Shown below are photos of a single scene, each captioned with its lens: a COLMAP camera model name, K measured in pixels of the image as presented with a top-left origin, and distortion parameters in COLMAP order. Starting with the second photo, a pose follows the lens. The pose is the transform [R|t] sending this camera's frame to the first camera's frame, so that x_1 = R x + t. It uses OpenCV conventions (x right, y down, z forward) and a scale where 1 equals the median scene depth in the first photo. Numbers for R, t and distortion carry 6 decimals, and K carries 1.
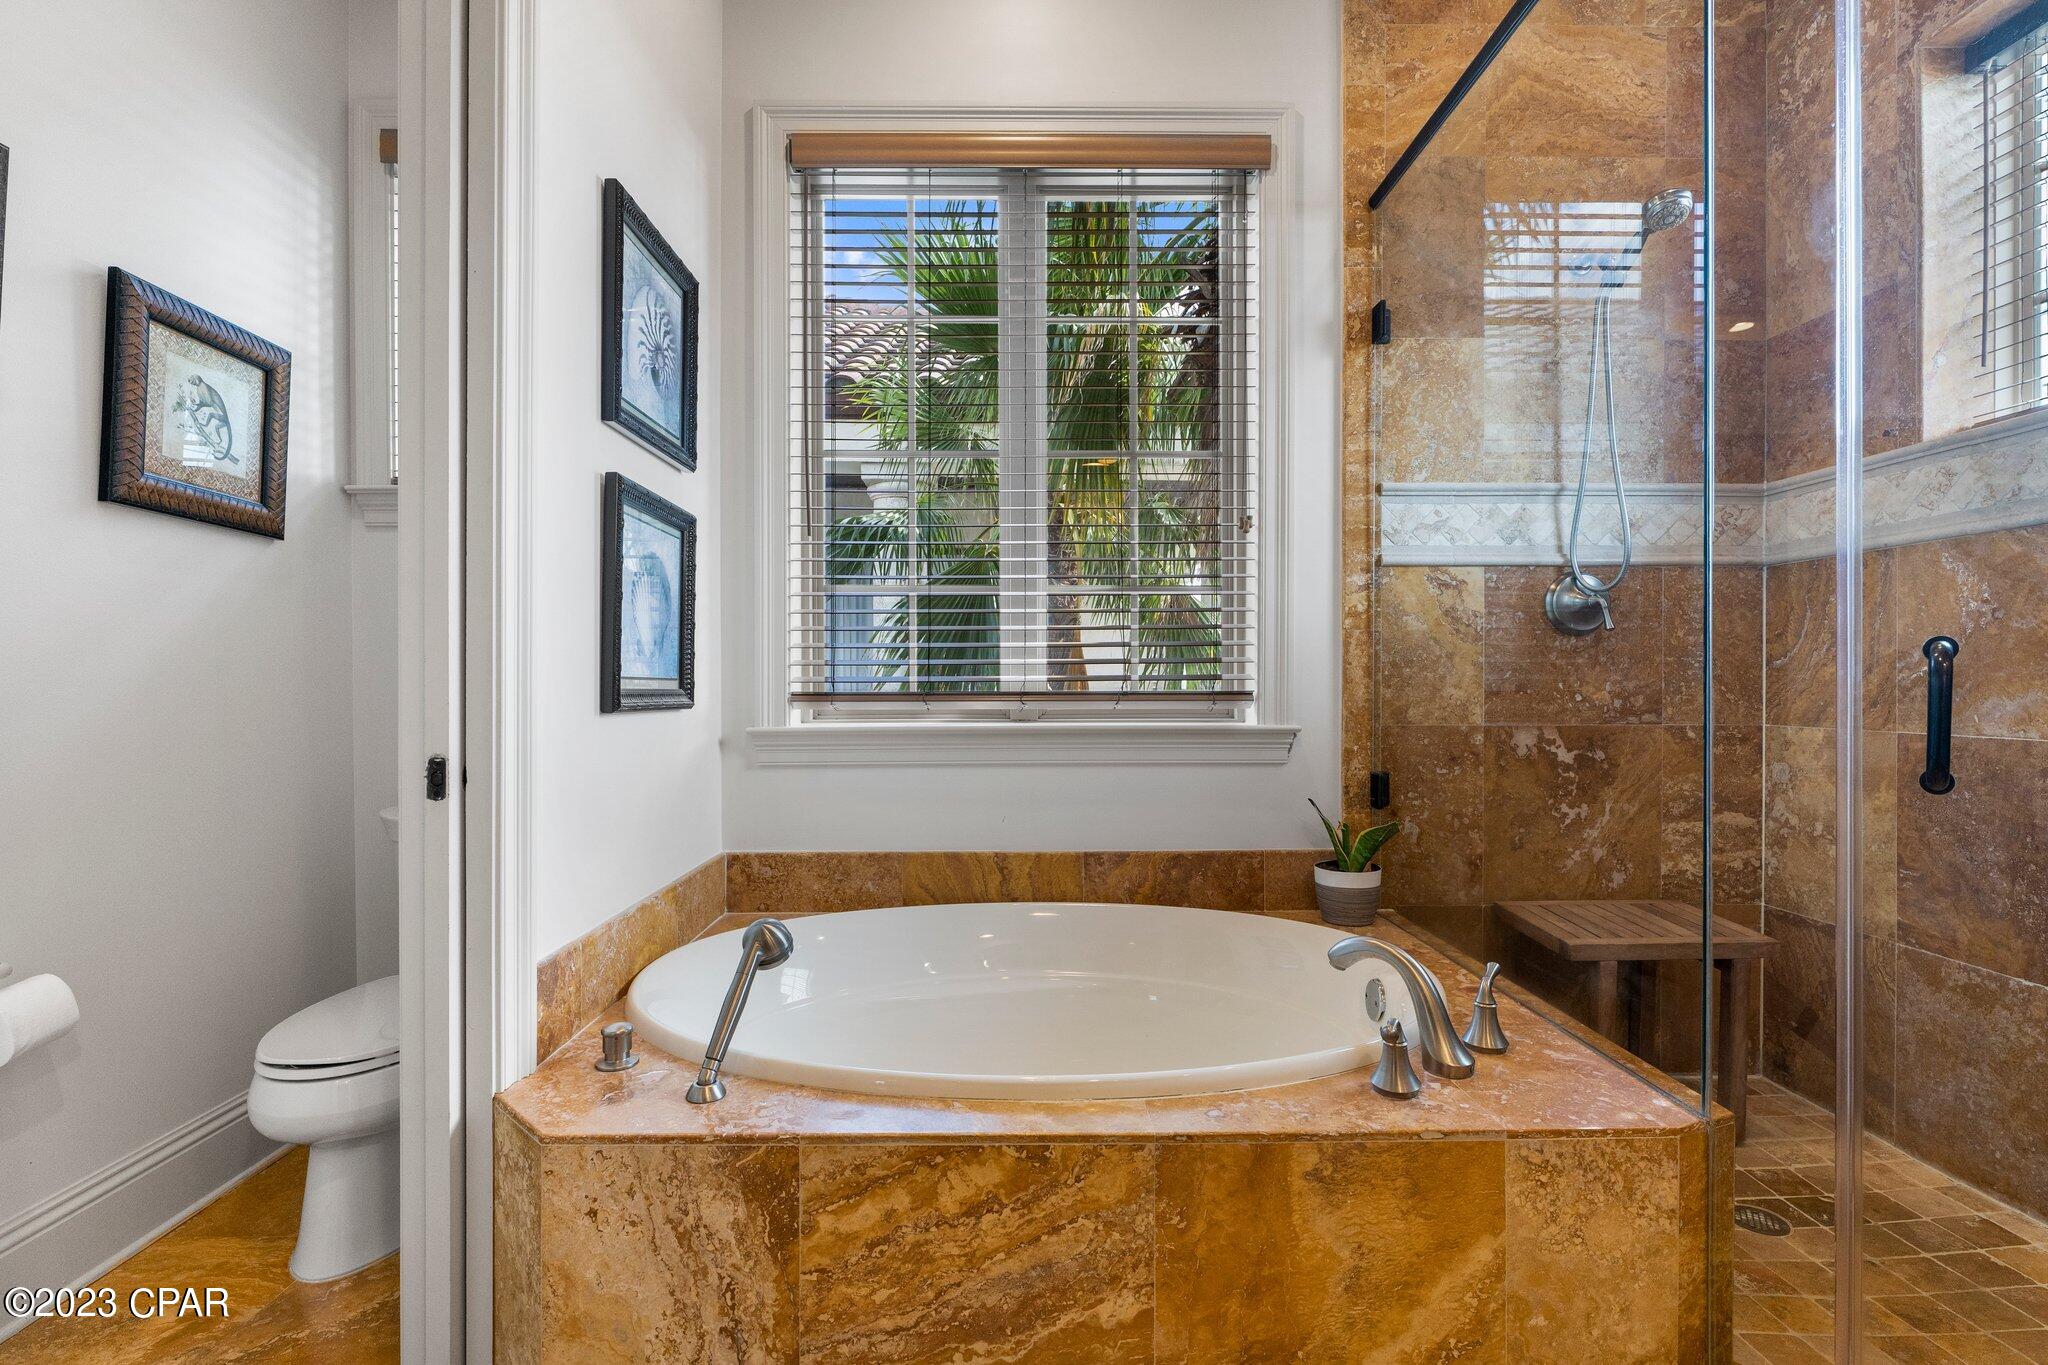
lens RADIAL K [[955.2, 0, 1022.2], [0, 955.2, 687.0], [0, 0, 1]] dist [-0.002831, 0.000433]
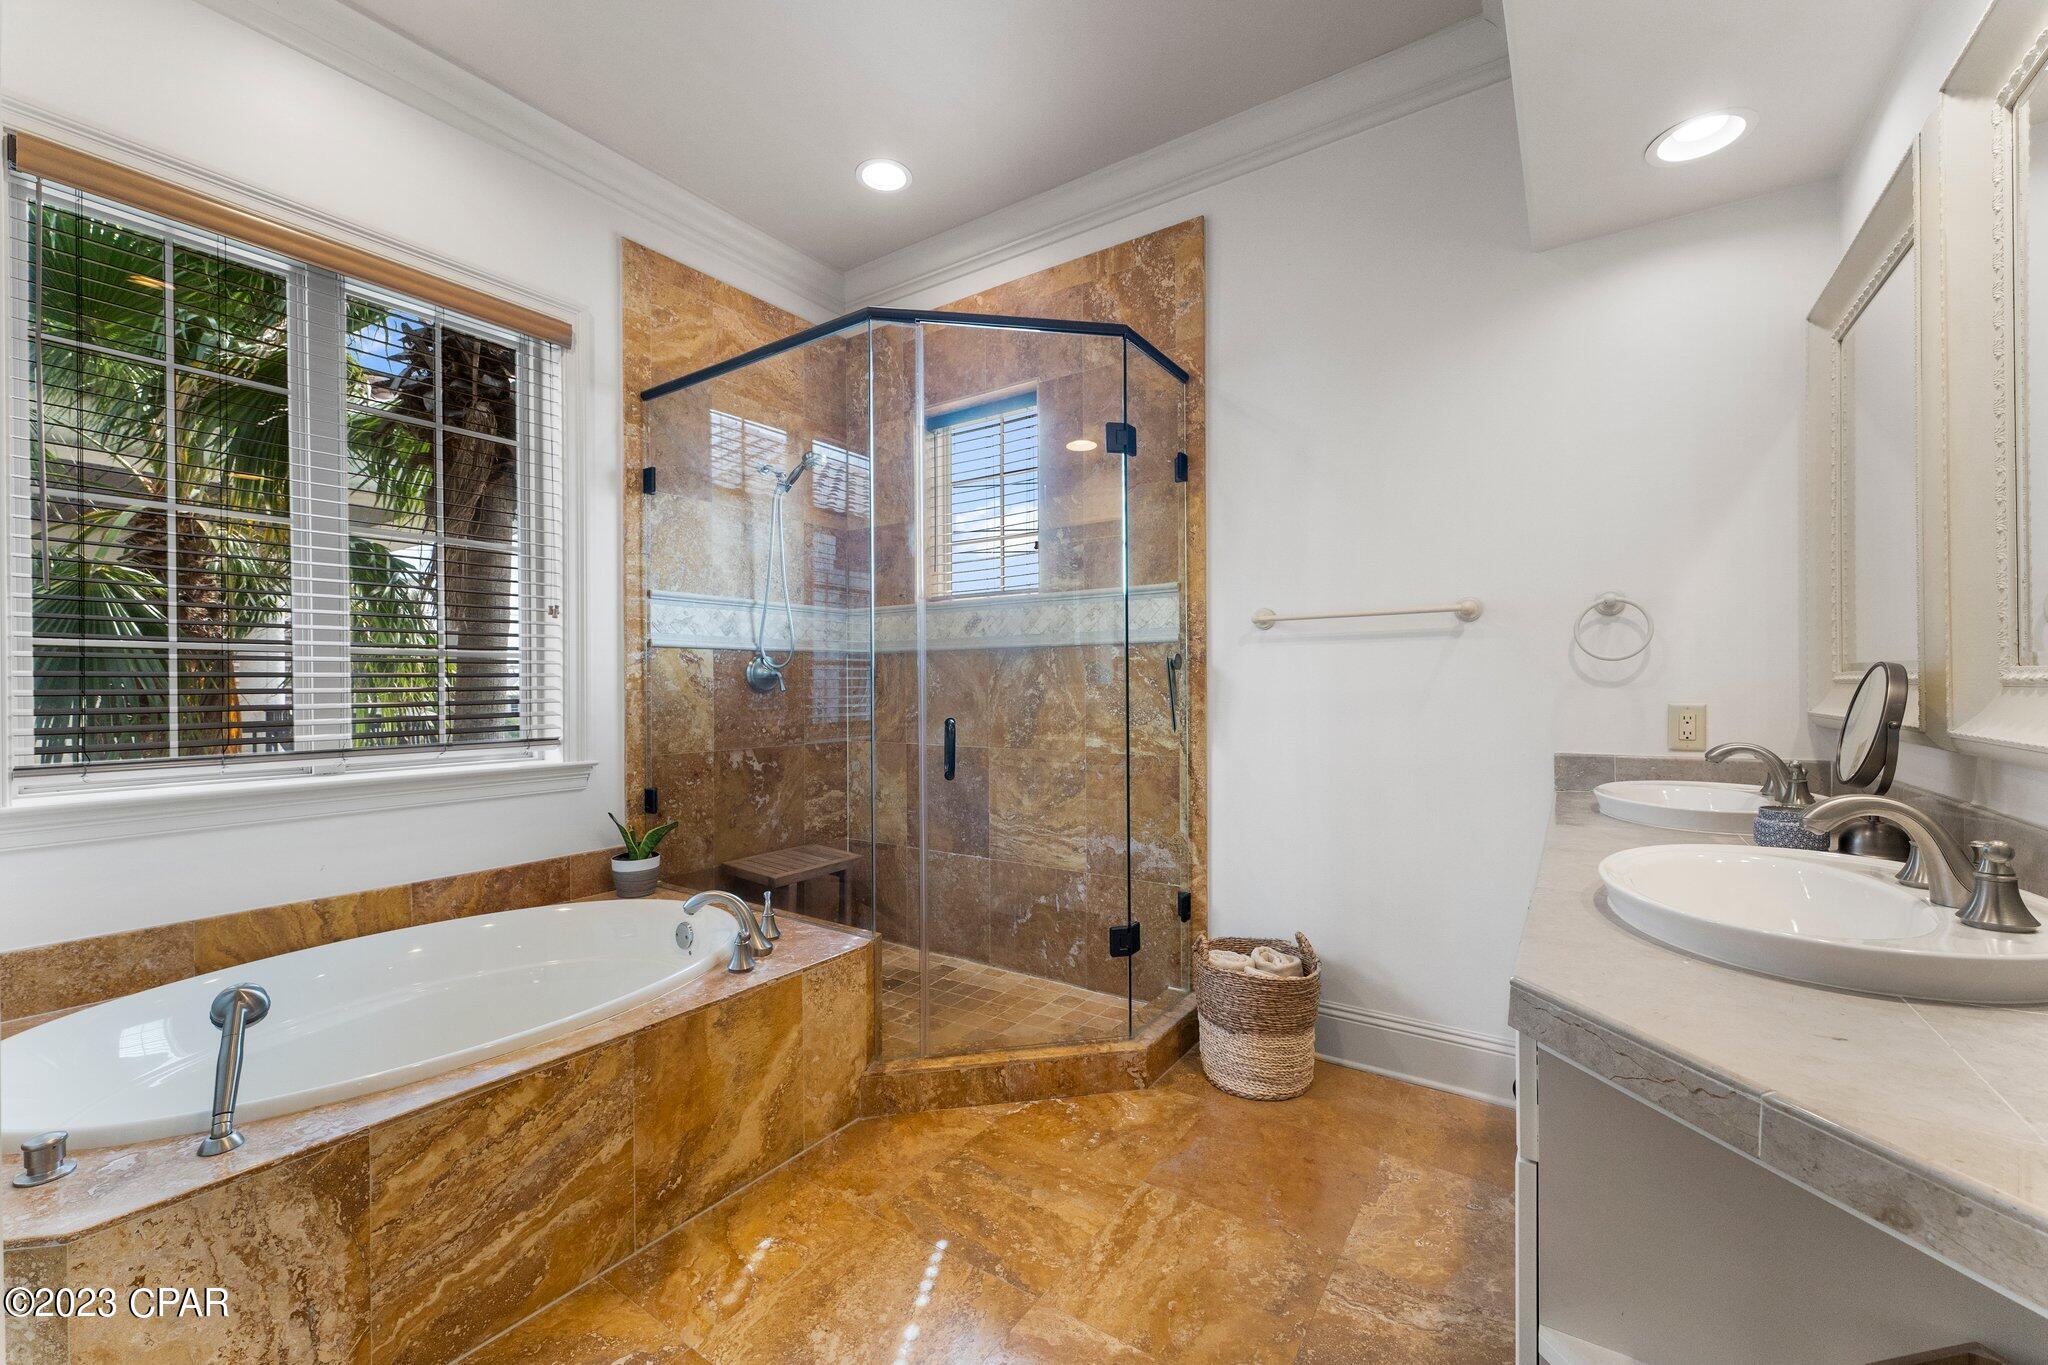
lens RADIAL K [[836.4, 0, 1021.3], [0, 836.4, 684.4], [0, 0, 1]] dist [0.001527, 0.000162]
pose [[0.577195, -0.003684, 0.816598, -0.466698], [0.008244, 0.999965, -0.001316, -0.086036], [-0.816565, 0.007492, 0.577205, -0.273238]]
